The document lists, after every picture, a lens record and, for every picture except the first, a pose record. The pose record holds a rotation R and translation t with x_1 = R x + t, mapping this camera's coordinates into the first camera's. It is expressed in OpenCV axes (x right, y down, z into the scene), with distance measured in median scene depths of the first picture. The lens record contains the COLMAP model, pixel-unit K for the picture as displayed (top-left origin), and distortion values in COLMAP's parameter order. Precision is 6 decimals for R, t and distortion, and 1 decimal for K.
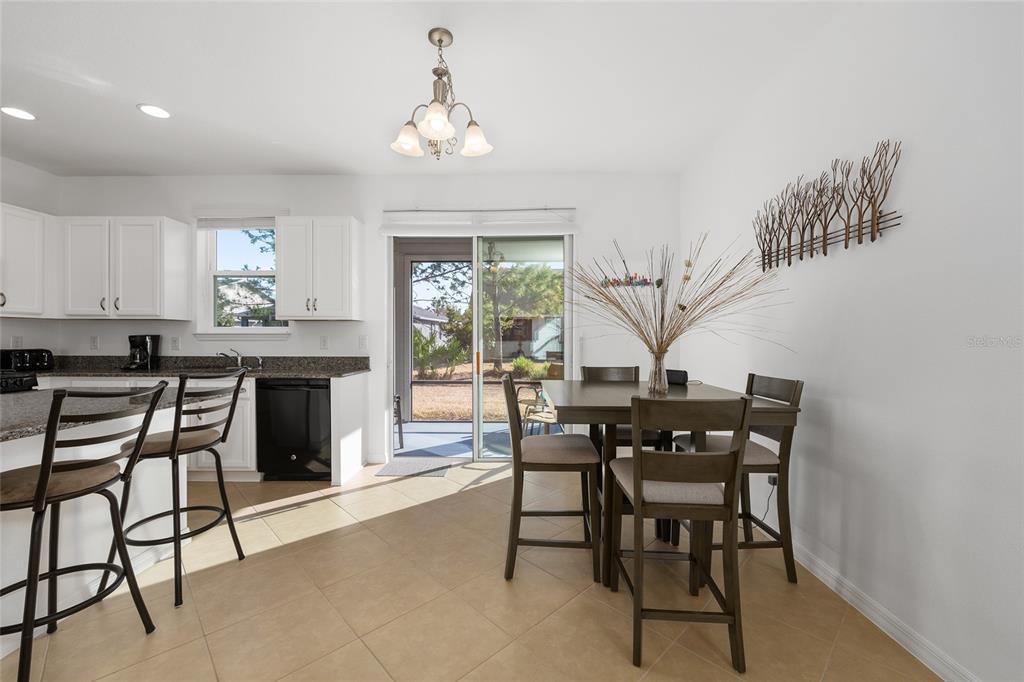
lens RADIAL K [[414.0, 0, 514.4], [0, 414.0, 338.5], [0, 0, 1]] dist [0.000556, 0.000244]
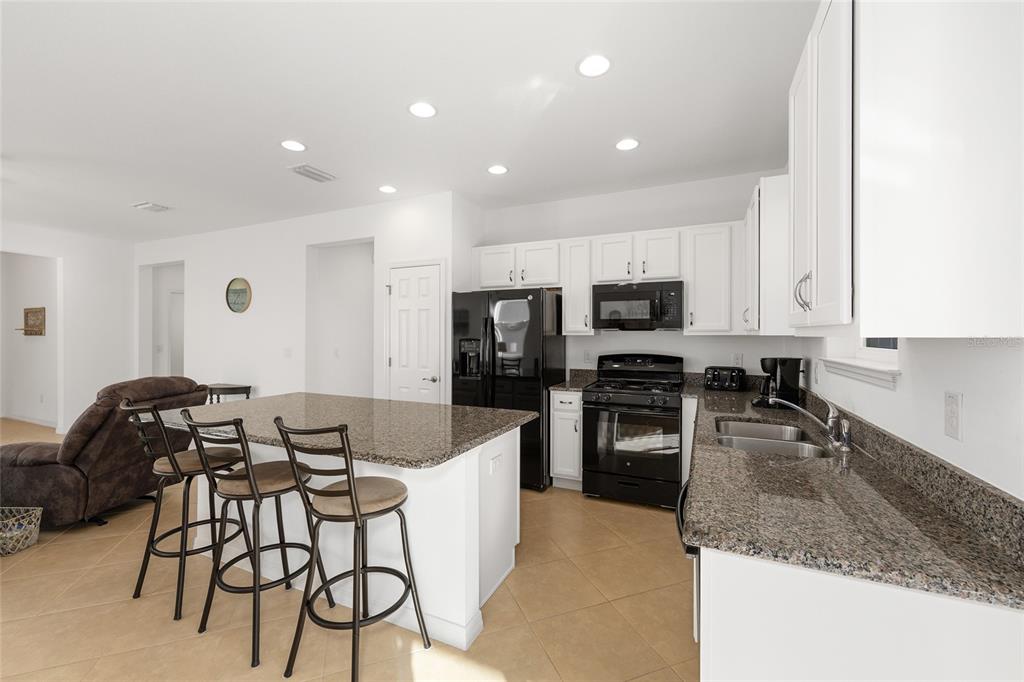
lens RADIAL K [[414.0, 0, 510.8], [0, 414.0, 337.2], [0, 0, 1]] dist [0.000556, 0.000244]
pose [[-0.399204, 0.001405, -0.916861, -0.088593], [-0.003617, 0.999989, 0.003108, -0.044430], [0.916855, 0.004557, -0.399195, 0.898093]]
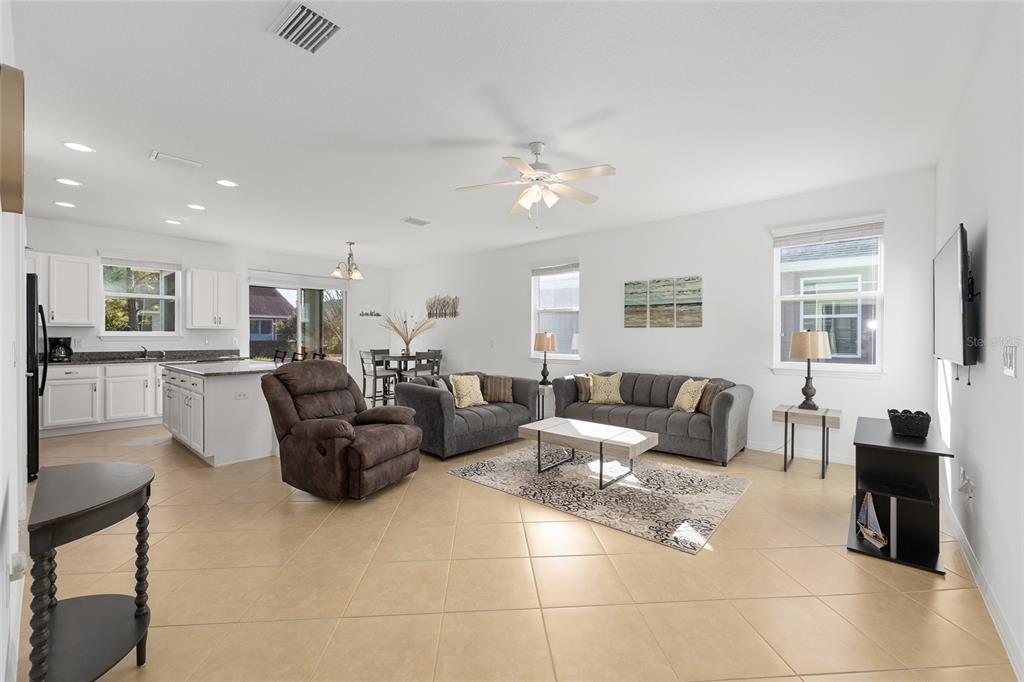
lens RADIAL K [[414.0, 0, 516.5], [0, 414.0, 336.6], [0, 0, 1]] dist [0.000556, 0.000244]
pose [[0.628847, 0.002933, 0.777523, -1.058138], [0.003415, 0.999973, -0.006534, 0.003871], [-0.777521, 0.006764, 0.628820, -1.125517]]
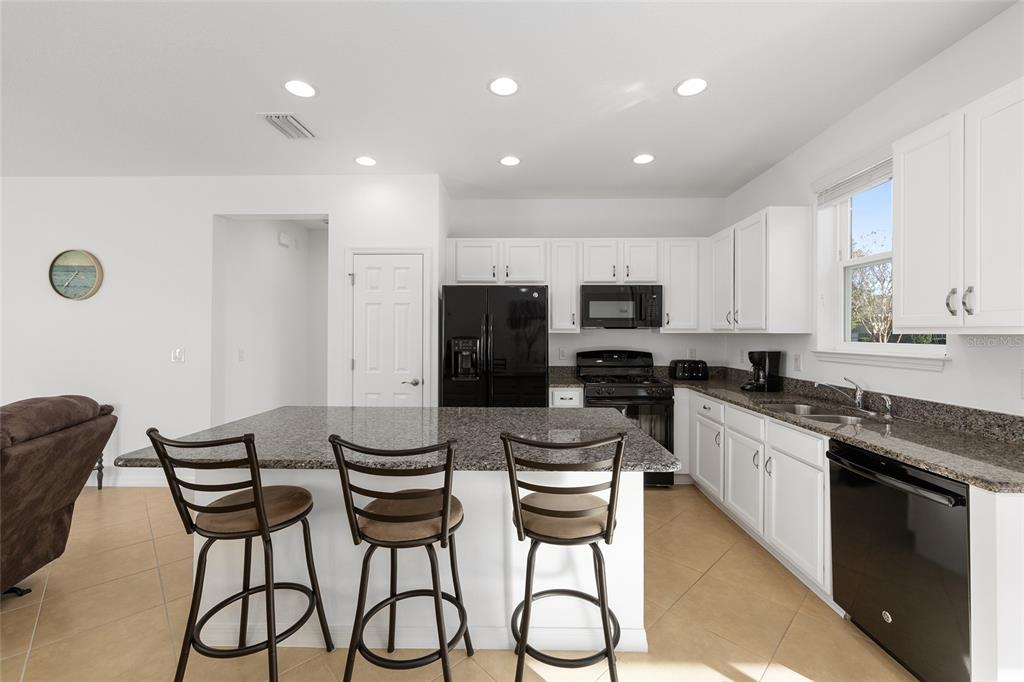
lens RADIAL K [[414.0, 0, 513.6], [0, 414.0, 334.5], [0, 0, 1]] dist [0.000556, 0.000244]
pose [[-0.006700, 0.001312, -0.999977, -0.032999], [-0.003807, 0.999992, 0.001337, -0.043617], [0.999970, 0.003816, -0.006695, 0.505639]]
